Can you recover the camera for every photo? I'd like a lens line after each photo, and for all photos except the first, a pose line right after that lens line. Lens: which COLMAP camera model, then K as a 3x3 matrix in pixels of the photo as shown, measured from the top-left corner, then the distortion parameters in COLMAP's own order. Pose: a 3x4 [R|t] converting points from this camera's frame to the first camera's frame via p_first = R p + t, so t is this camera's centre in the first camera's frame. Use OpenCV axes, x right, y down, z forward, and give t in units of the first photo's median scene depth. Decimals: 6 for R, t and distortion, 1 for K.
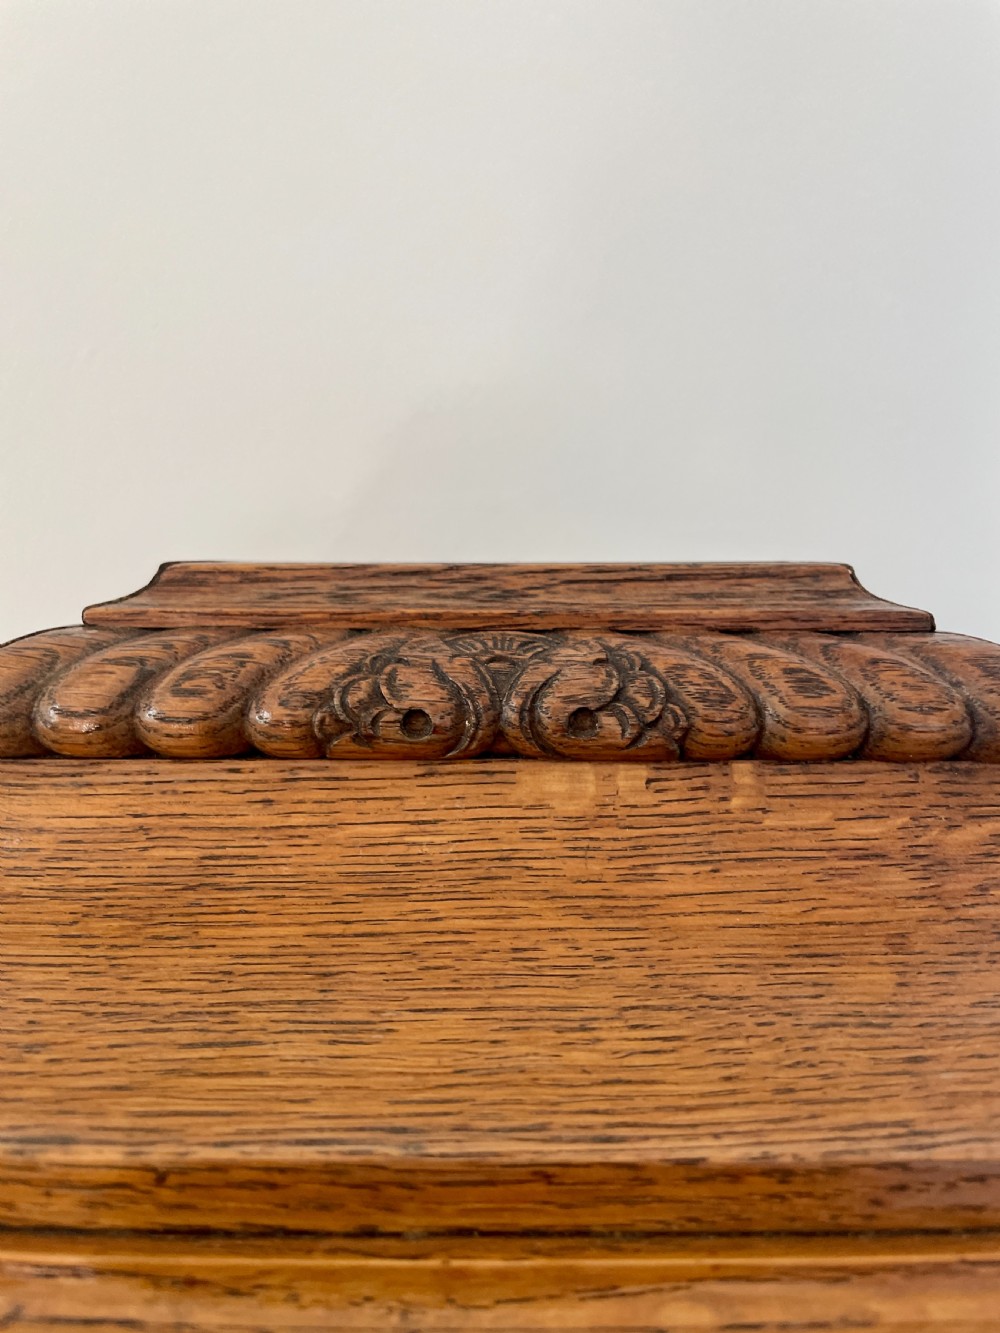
lens RADIAL K [[1098.7, 0, 502.1], [0, 1098.7, 657.6], [0, 0, 1]] dist [0.067081, -0.128005]
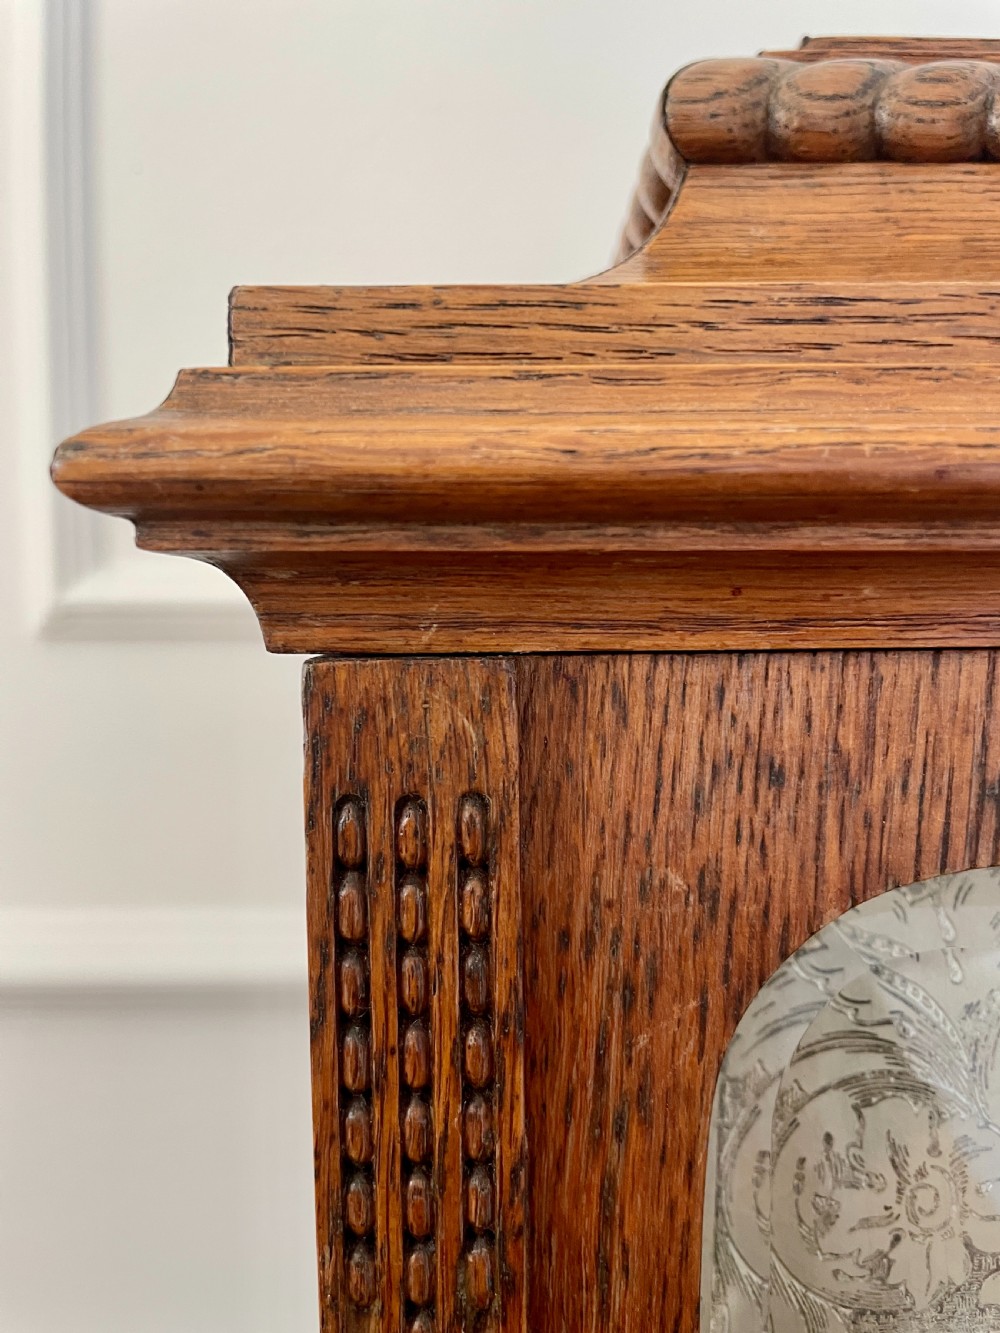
lens RADIAL K [[1098.7, 0, 511.4], [0, 1098.7, 635.5], [0, 0, 1]] dist [0.067081, -0.128005]
pose [[0.999903, -0.009806, 0.009841, -0.664022], [0.010206, 0.999087, -0.041490, 0.548016], [-0.009426, 0.041586, 0.999090, 0.063314]]
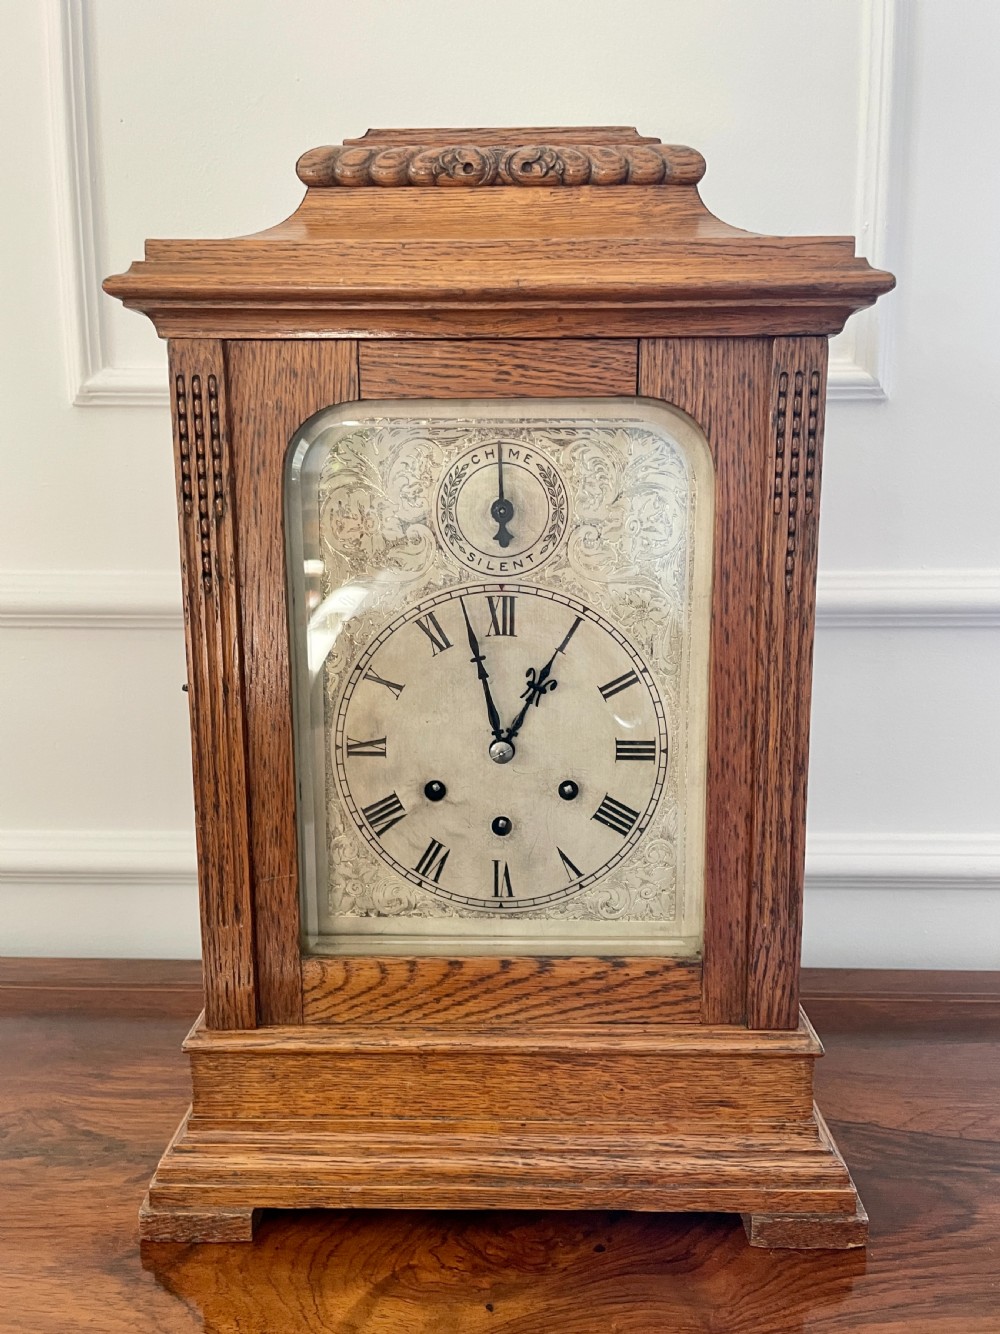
lens RADIAL K [[1099.5, 0, 500.2], [0, 1099.5, 652.4], [0, 0, 1]] dist [0.067081, -0.128005]
pose [[0.999710, 0.003808, -0.023795, 0.075454], [-0.001833, 0.996592, 0.082472, 1.059485], [0.024028, -0.082404, 0.996309, -1.935099]]
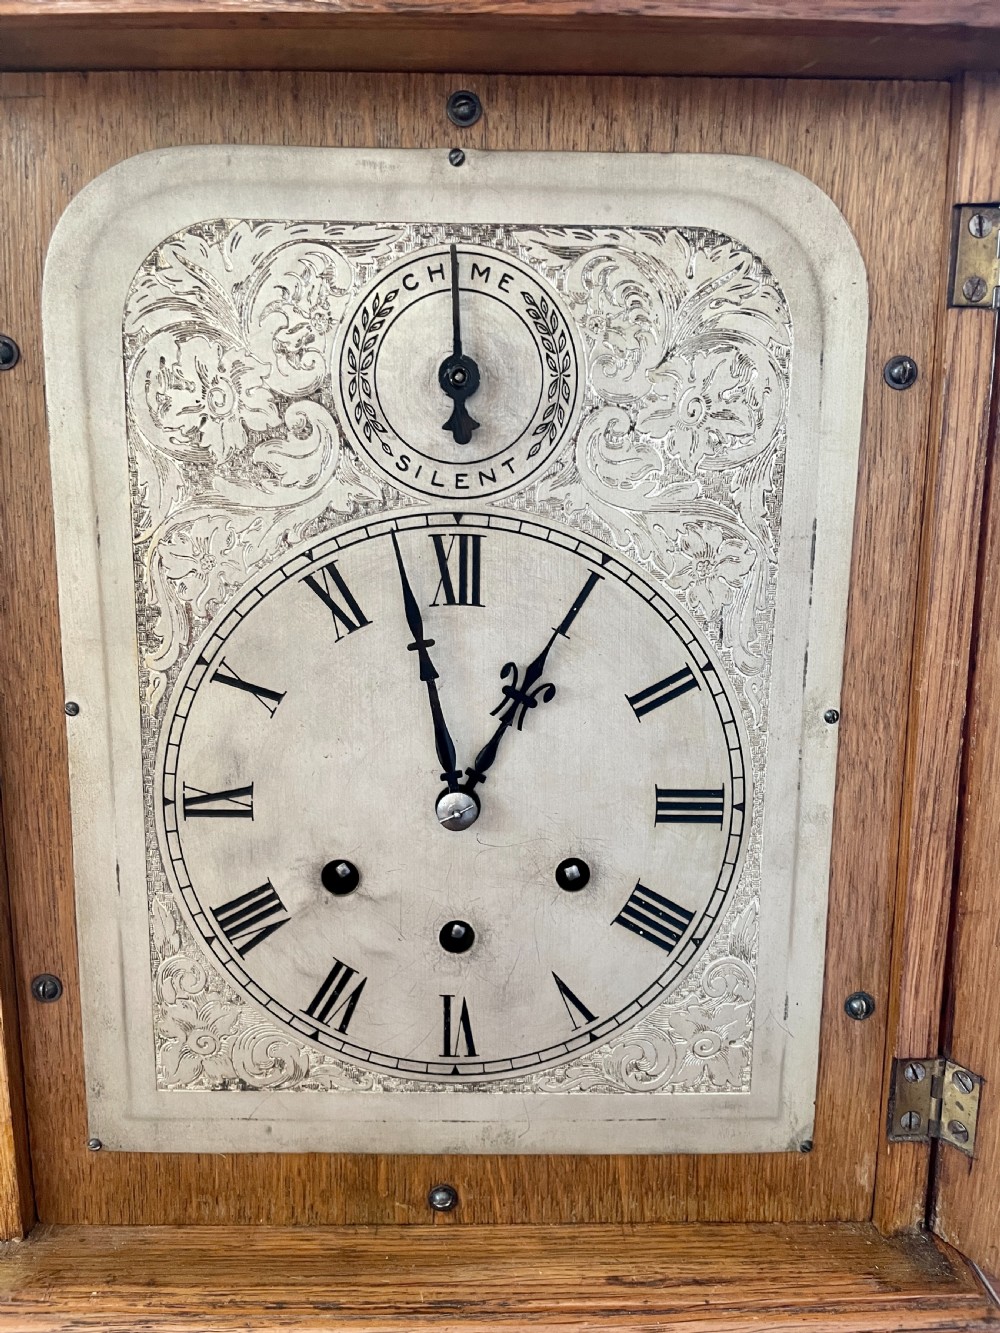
lens RADIAL K [[1098.7, 0, 505.6], [0, 1098.7, 646.8], [0, 0, 1]] dist [0.067081, -0.128005]
pose [[0.999655, 0.006224, 0.025530, 0.040000], [-0.008529, 0.995798, 0.091183, 1.167367], [-0.024856, -0.091369, 0.995507, -0.673378]]
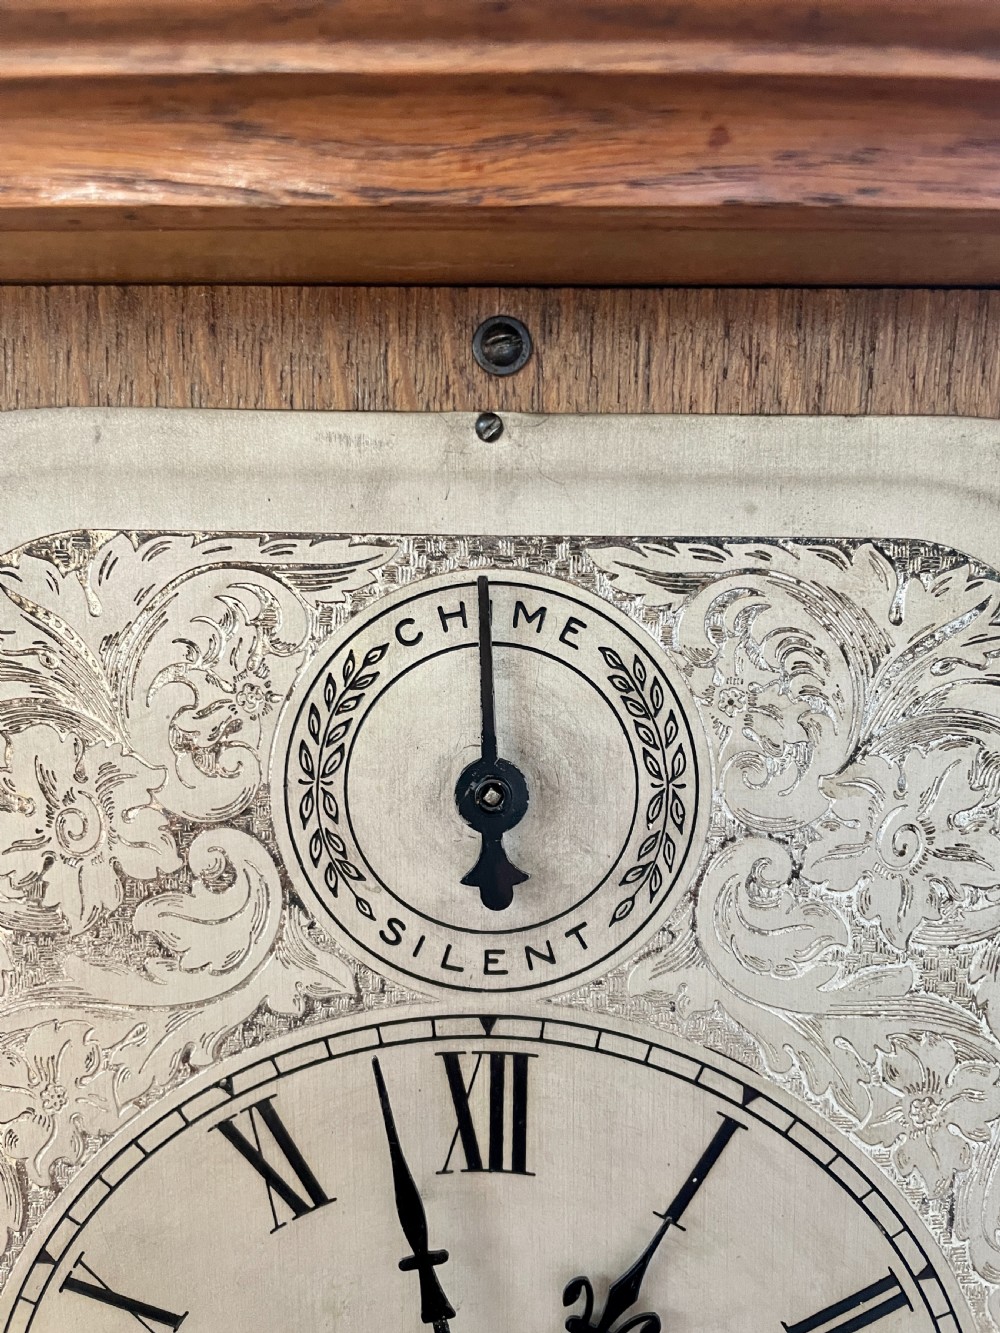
lens RADIAL K [[1098.7, 0, 499.6], [0, 1098.7, 623.5], [0, 0, 1]] dist [0.067081, -0.128005]
pose [[0.999970, 0.007690, 0.000978, 0.016060], [-0.007695, 0.999959, 0.004799, 0.785977], [-0.000941, -0.004806, 0.999988, 0.032616]]
